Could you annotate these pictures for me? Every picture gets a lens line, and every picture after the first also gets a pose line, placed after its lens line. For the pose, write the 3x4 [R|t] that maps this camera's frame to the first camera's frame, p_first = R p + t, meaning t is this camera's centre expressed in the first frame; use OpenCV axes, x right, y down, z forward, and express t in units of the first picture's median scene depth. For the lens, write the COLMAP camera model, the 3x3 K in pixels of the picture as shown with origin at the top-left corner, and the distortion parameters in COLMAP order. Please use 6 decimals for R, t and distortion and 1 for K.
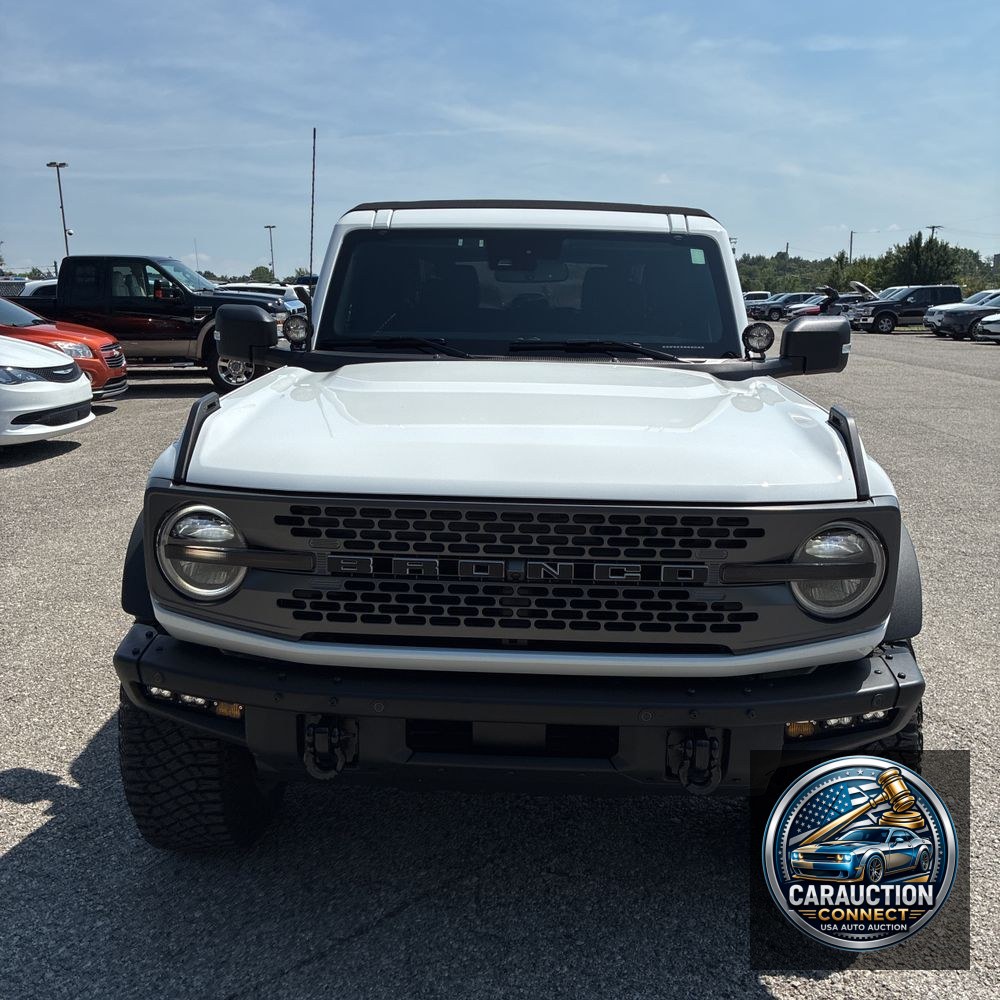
lens RADIAL K [[1022.1, 0, 499.8], [0, 1022.1, 472.6], [0, 0, 1]] dist [0.069076, -0.104214]
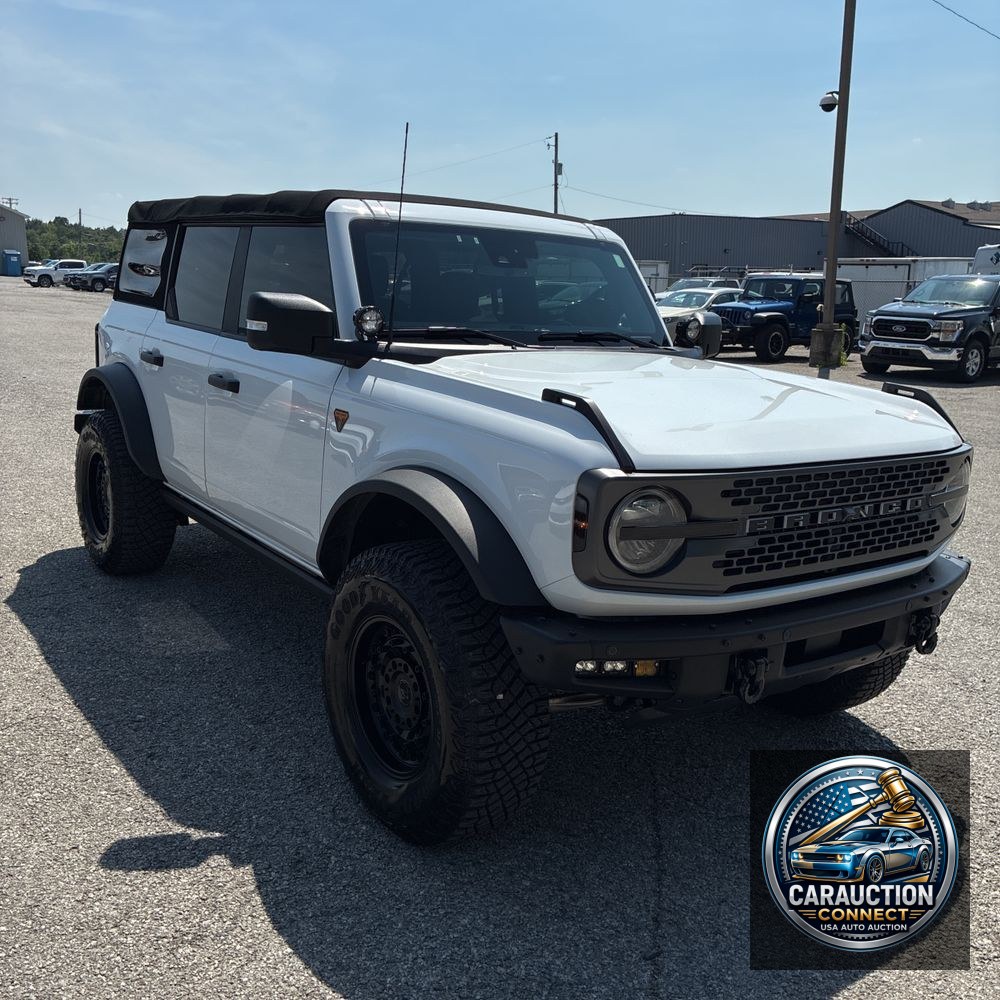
lens RADIAL K [[1039.9, 0, 487.7], [0, 1039.9, 462.5], [0, 0, 1]] dist [0.039991, -0.022621]
pose [[0.781224, -0.078281, 0.619323, -0.923166], [0.068262, 0.996869, 0.039895, -0.044391], [-0.620507, 0.011109, 0.784122, 0.178518]]
